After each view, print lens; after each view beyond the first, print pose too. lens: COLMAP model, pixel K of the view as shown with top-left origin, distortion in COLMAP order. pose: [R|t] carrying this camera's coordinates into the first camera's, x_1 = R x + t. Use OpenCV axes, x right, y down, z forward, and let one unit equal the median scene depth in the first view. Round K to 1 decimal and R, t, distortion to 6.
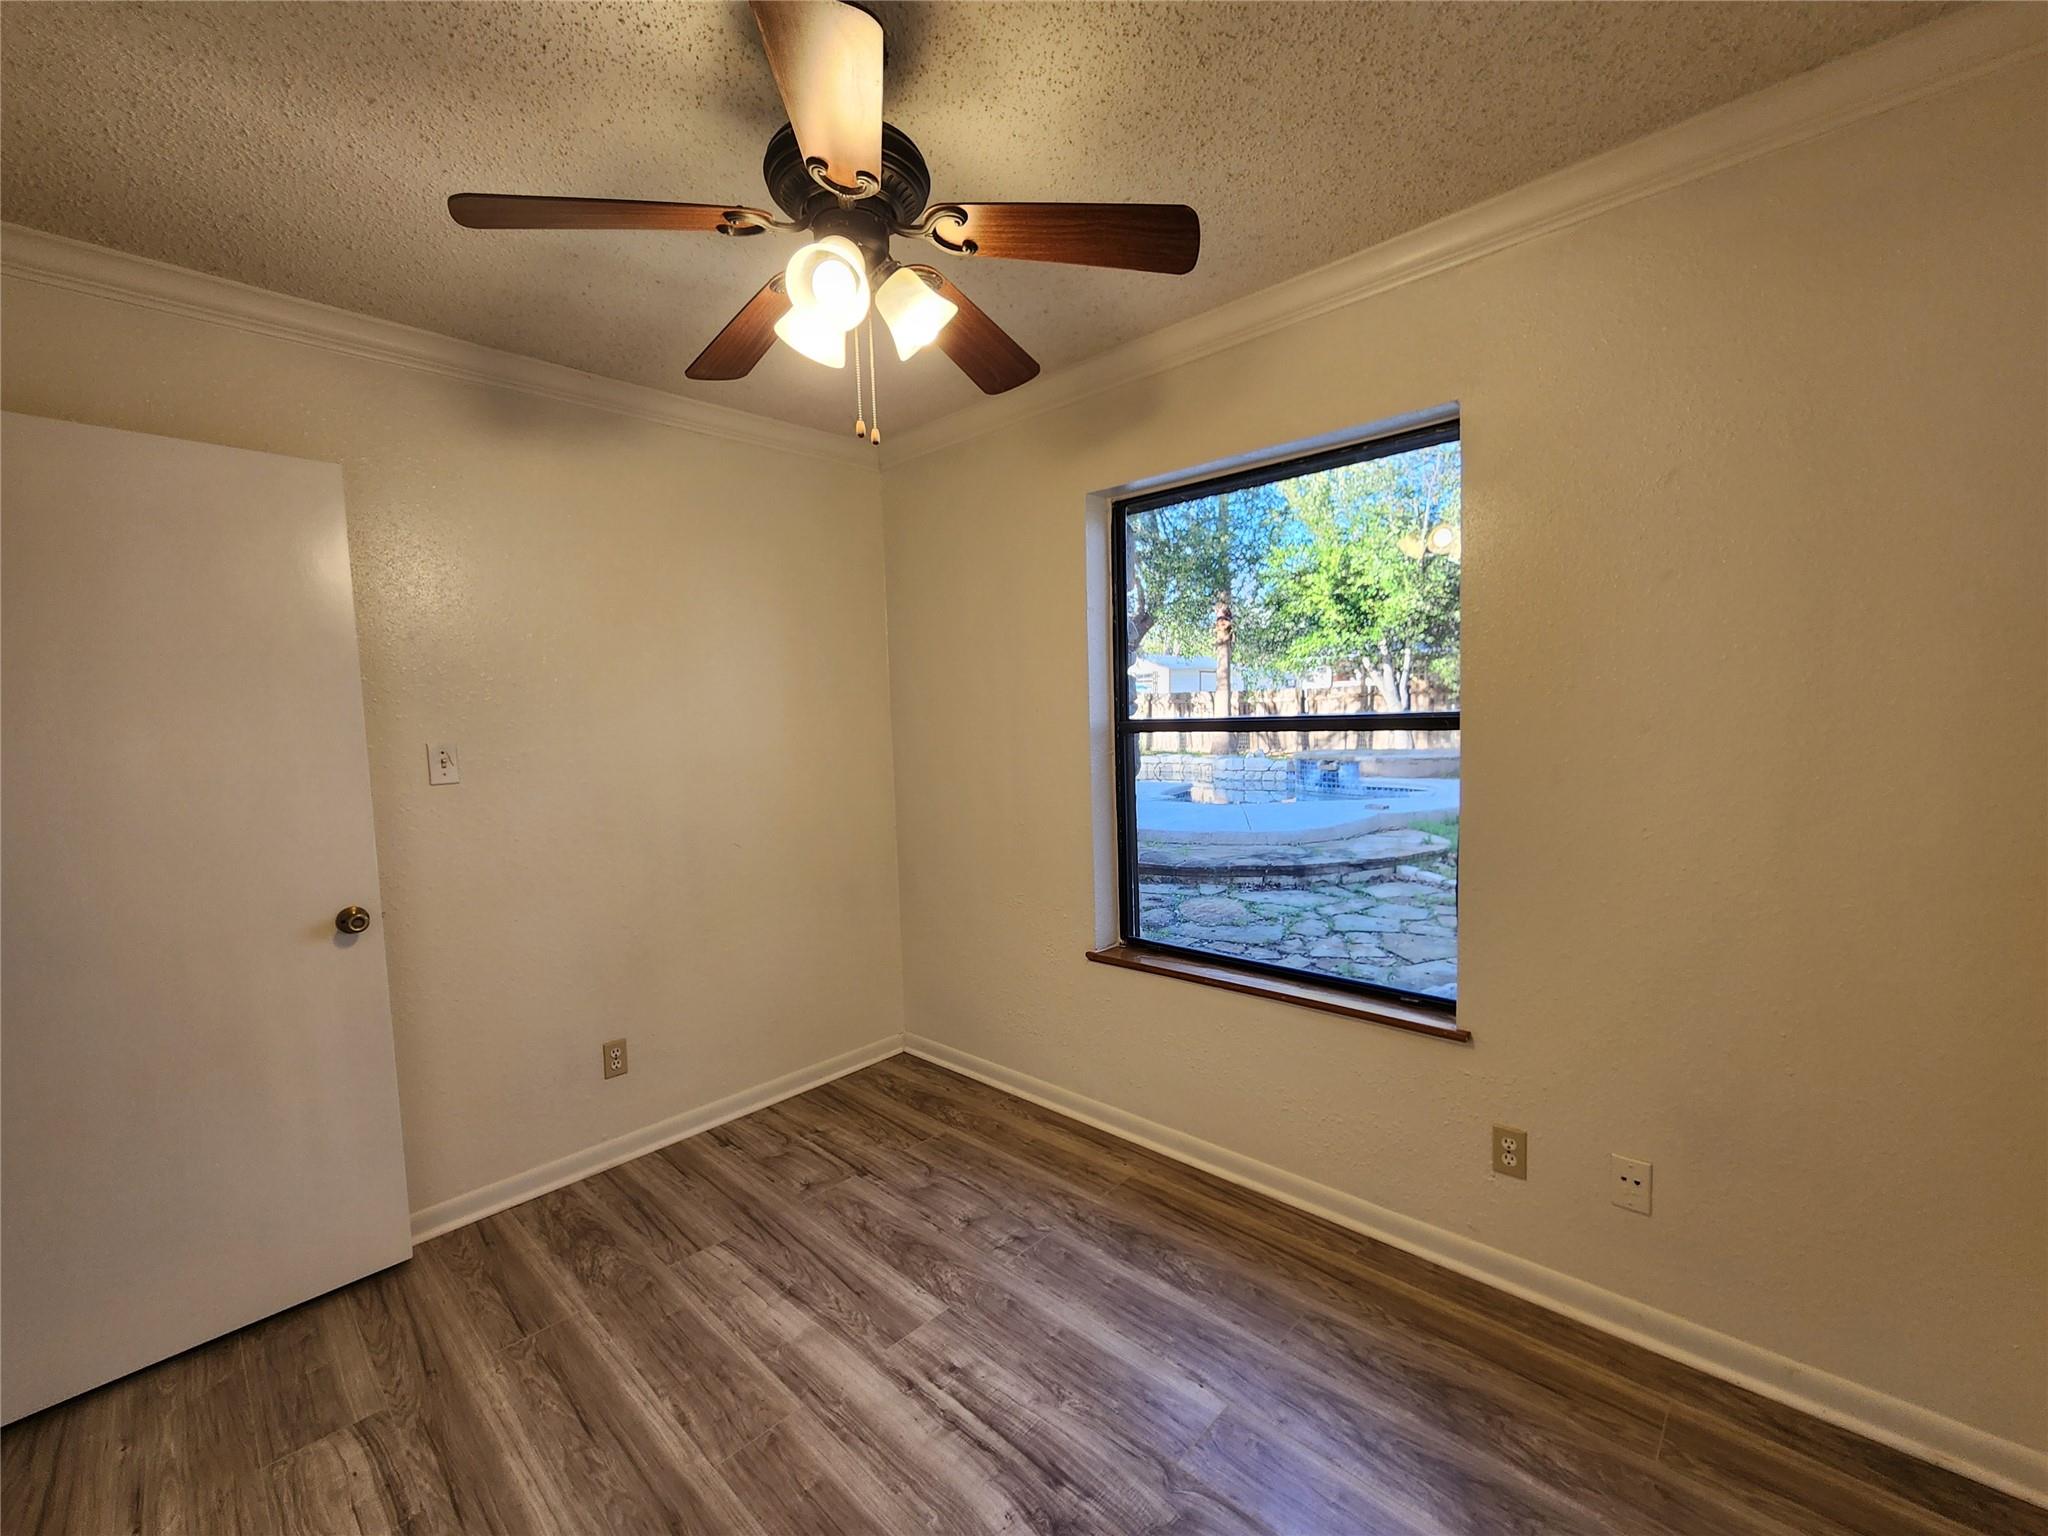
lens RADIAL K [[825.1, 0, 1023.1], [0, 825.1, 768.4], [0, 0, 1]] dist [0.000993, 0.000144]
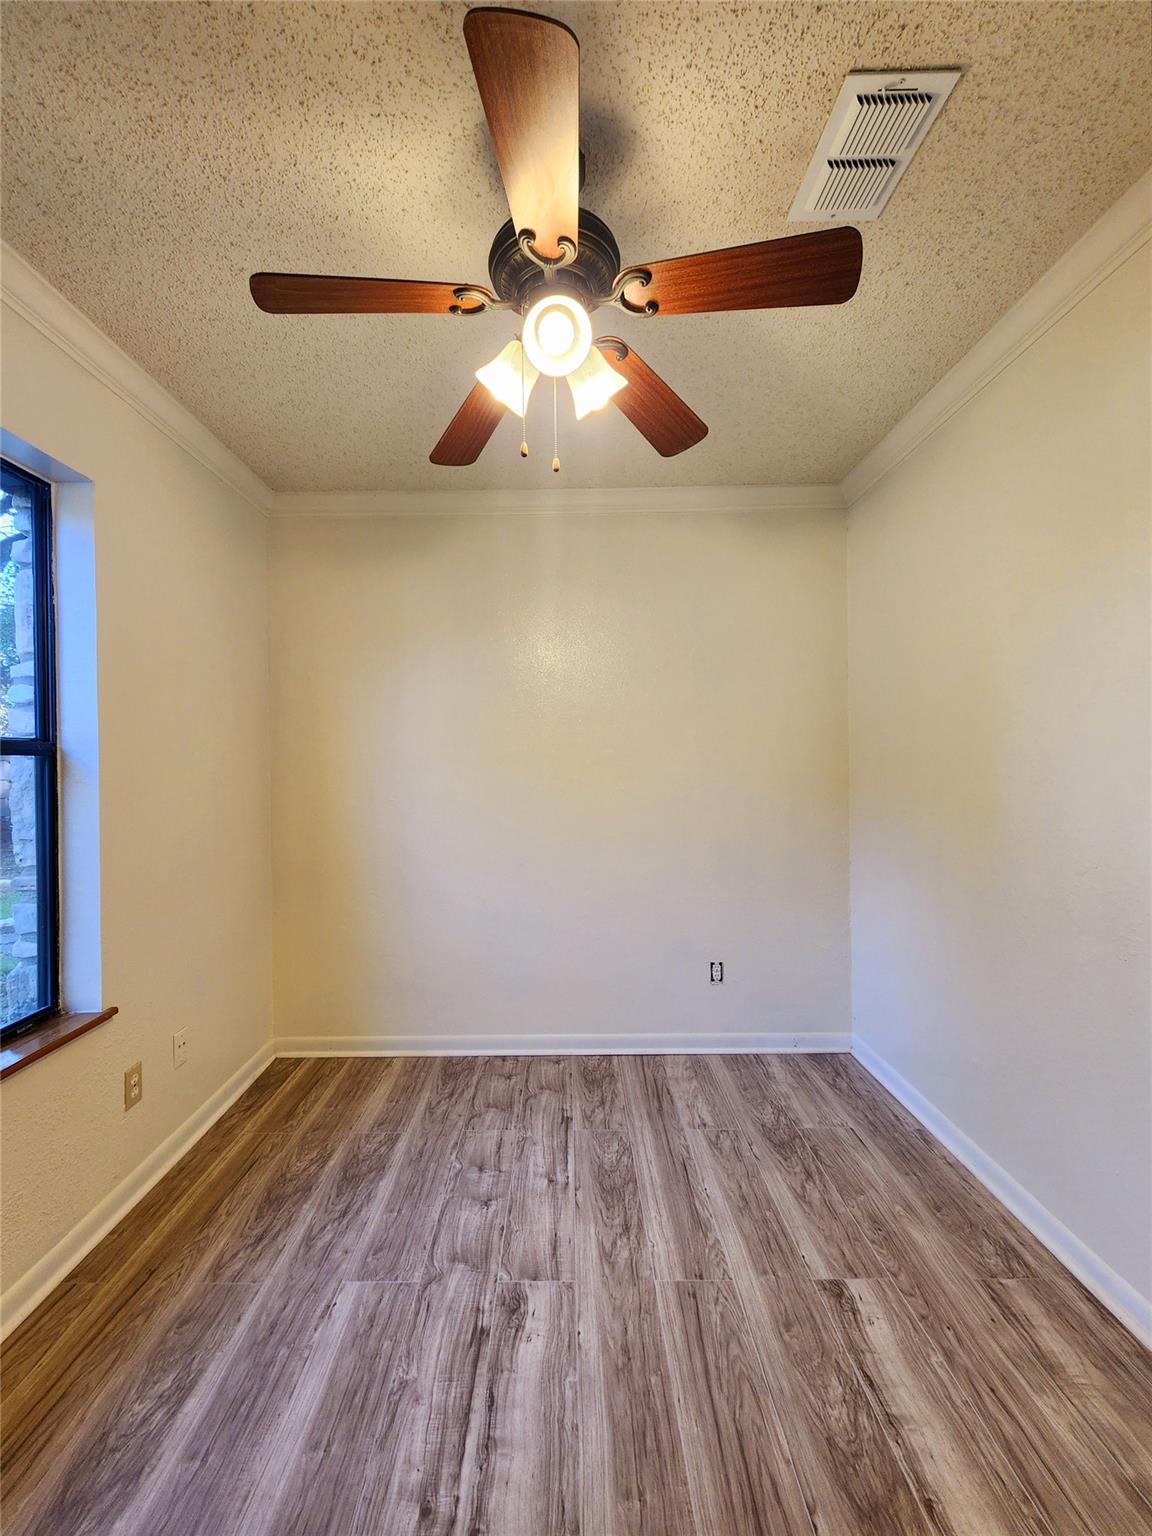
lens RADIAL K [[618.8, 0, 573.3], [0, 618.8, 765.1], [0, 0, 1]] dist [0.000993, 0.000144]
pose [[-0.680395, 0.033873, 0.732062, -0.677850], [0.083824, 0.995972, 0.031824, 0.003355], [-0.728036, 0.083017, -0.680494, 1.308989]]
